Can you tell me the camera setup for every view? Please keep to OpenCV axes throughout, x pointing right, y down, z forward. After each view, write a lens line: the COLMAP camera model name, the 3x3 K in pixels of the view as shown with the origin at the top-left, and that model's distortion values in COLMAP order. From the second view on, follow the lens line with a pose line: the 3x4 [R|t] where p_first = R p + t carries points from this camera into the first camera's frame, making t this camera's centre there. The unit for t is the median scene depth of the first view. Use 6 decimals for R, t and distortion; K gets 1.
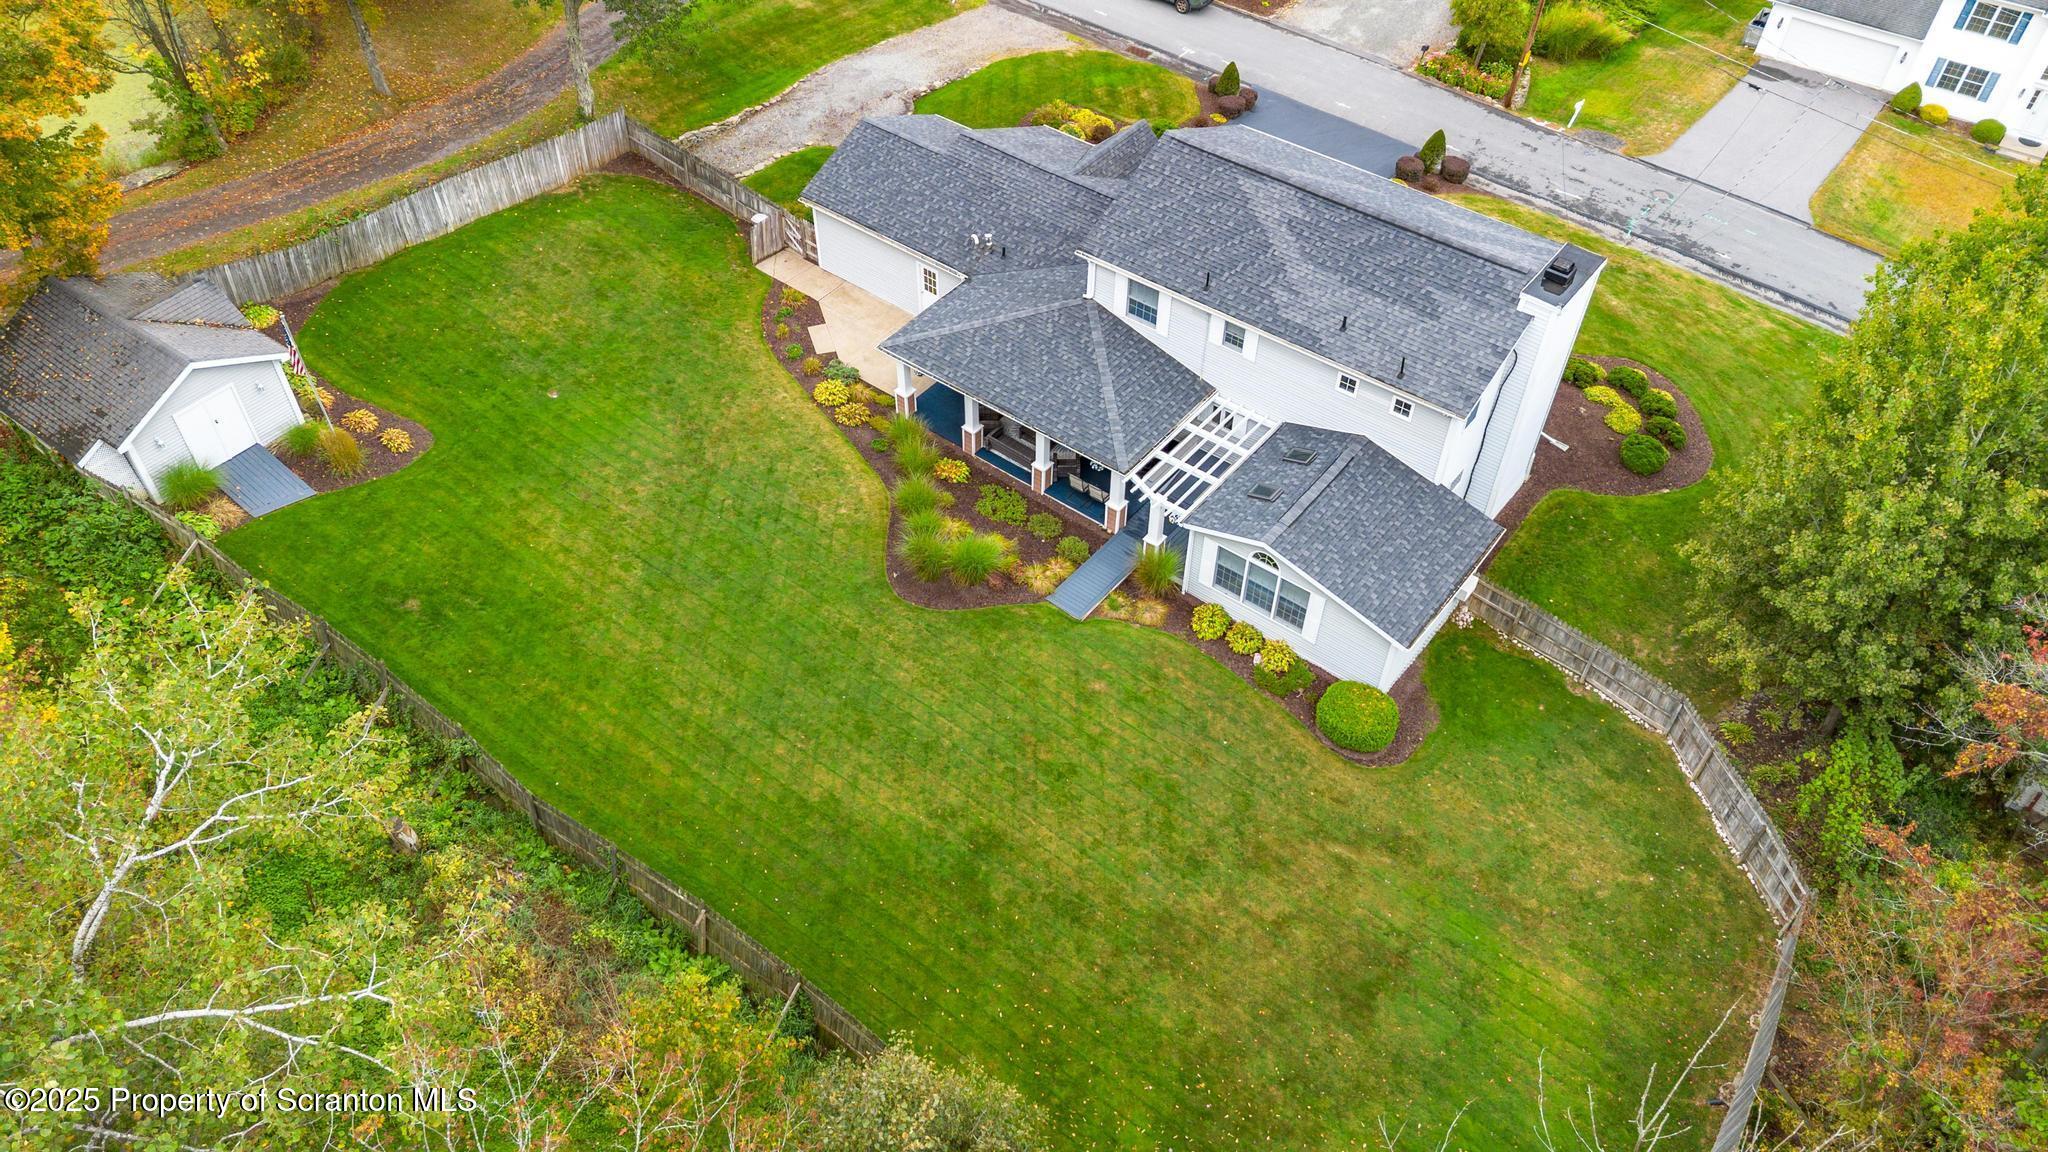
lens RADIAL K [[1438.9, 0, 1024.0], [0, 1438.9, 576.0], [0, 0, 1]] dist [0.056244, -0.040009]
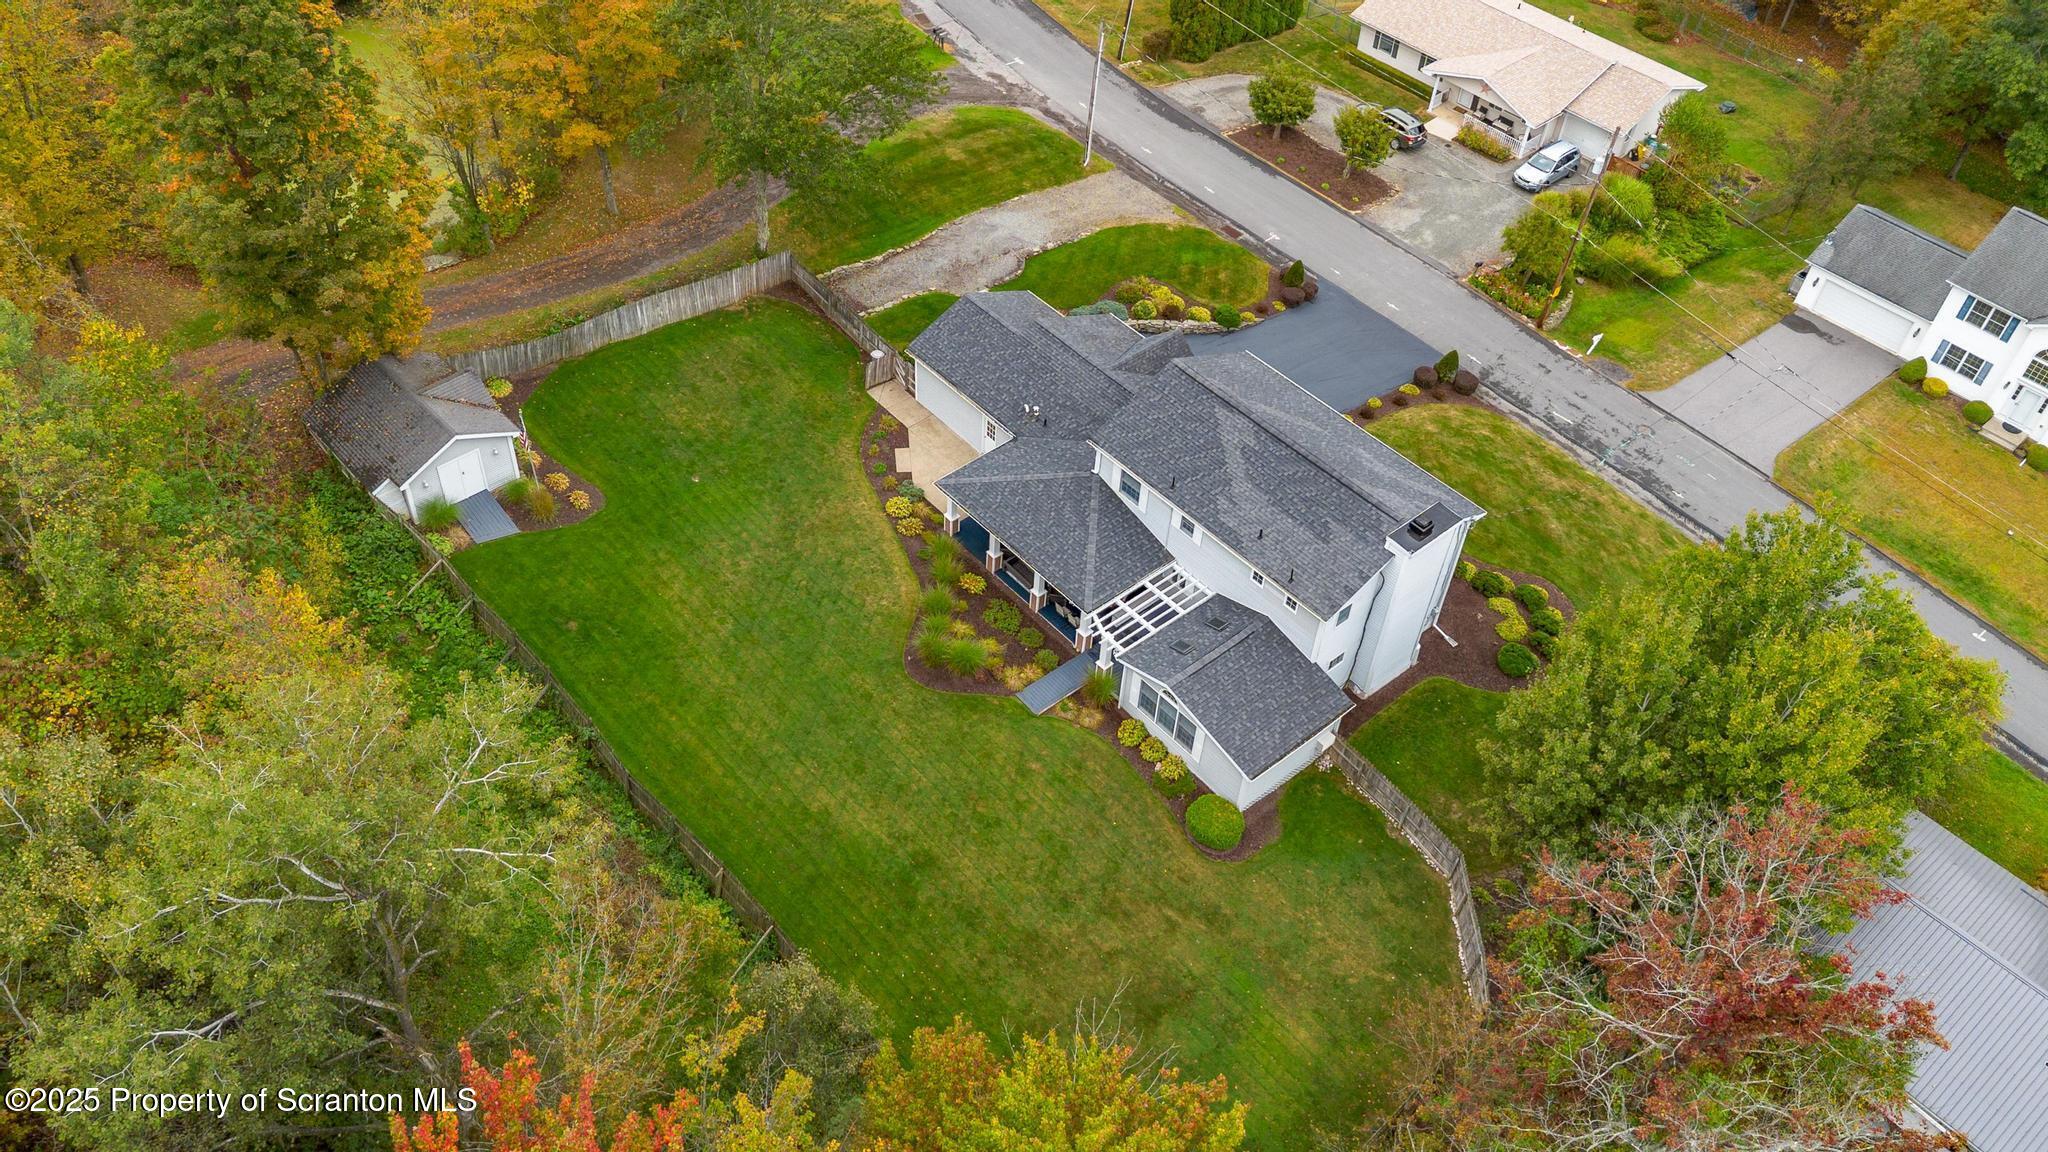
lens RADIAL K [[1582.9, 0, 1024.0], [0, 1582.9, 576.0], [0, 0, 1]] dist [0.121778, -0.187825]
pose [[0.980139, 0.165838, -0.108745, 0.156016], [-0.167153, 0.985926, -0.003032, -0.085308], [0.106711, 0.021149, 0.994065, -0.453701]]
